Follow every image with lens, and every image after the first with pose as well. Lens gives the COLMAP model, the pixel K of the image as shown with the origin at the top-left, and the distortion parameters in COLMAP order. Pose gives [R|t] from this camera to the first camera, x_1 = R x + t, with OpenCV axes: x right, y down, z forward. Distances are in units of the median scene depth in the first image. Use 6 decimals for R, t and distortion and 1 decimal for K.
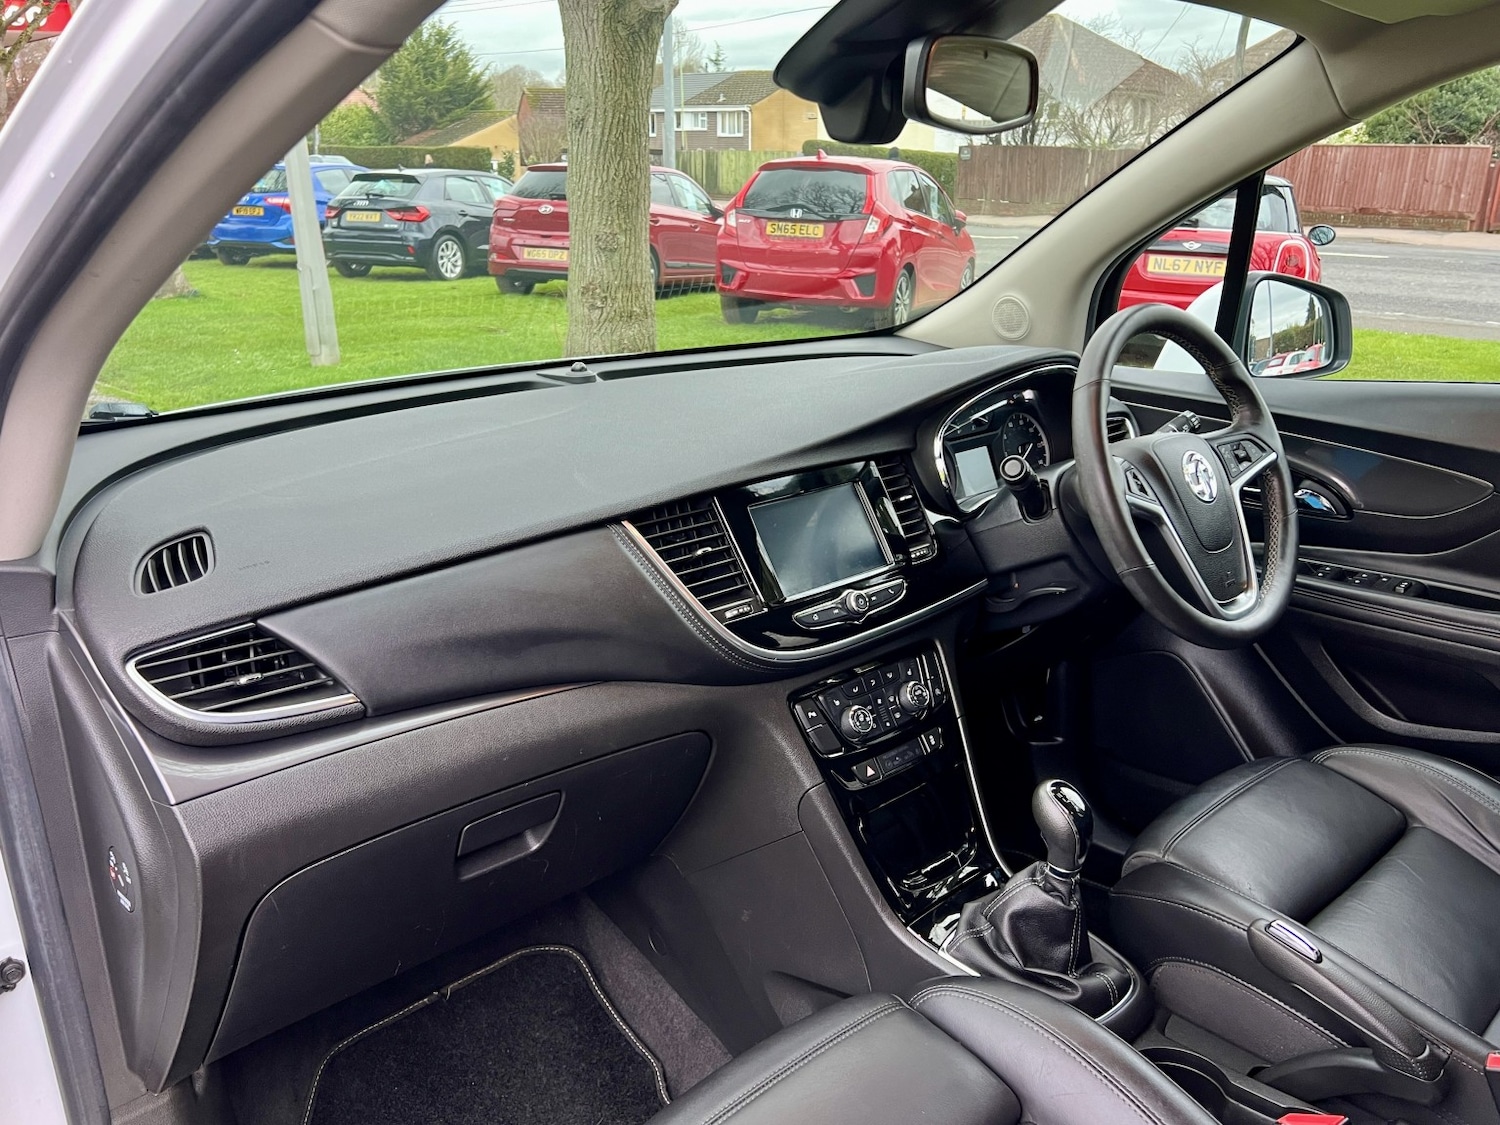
lens RADIAL K [[1173.6, 0, 750.0], [0, 1173.6, 562.5], [0, 0, 1]] dist [0.016579, -0.002167]
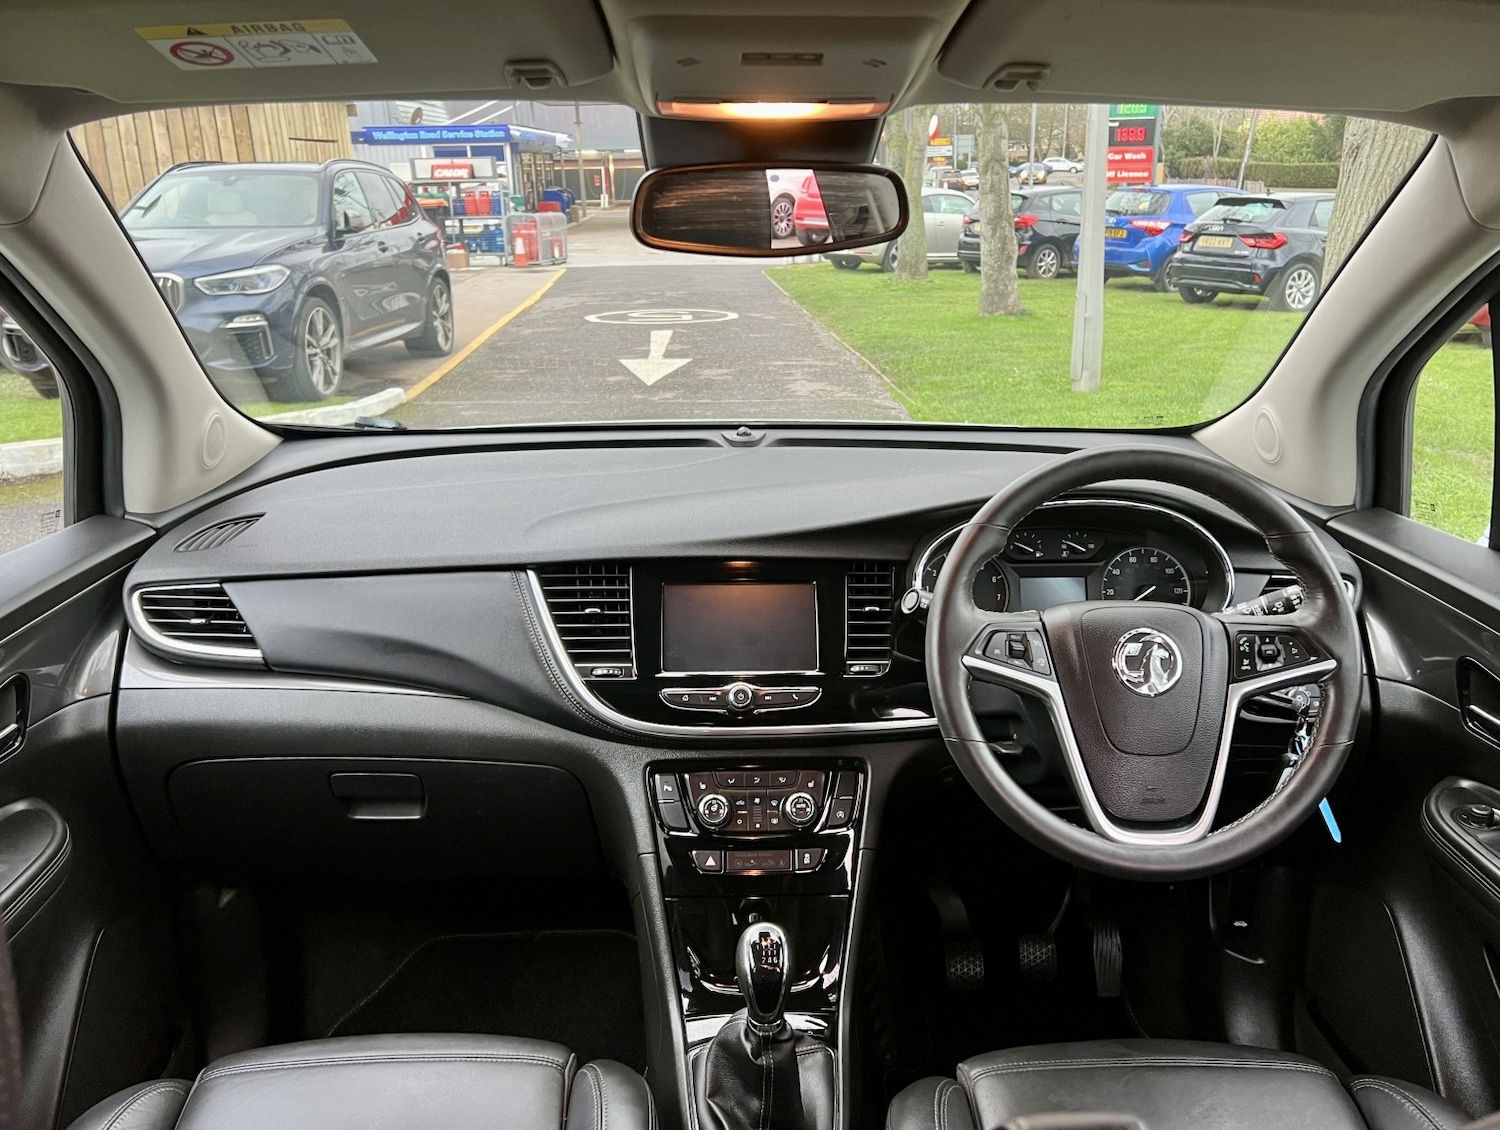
lens RADIAL K [[1188.0, 0, 750.0], [0, 1188.0, 565.0], [0, 0, 1]] dist [0.038705, 0.002941]
pose [[0.768115, 0.193078, -0.610508, 0.552807], [-0.204619, 0.977476, 0.051693, -0.103713], [0.606737, 0.085215, 0.790322, 0.146308]]
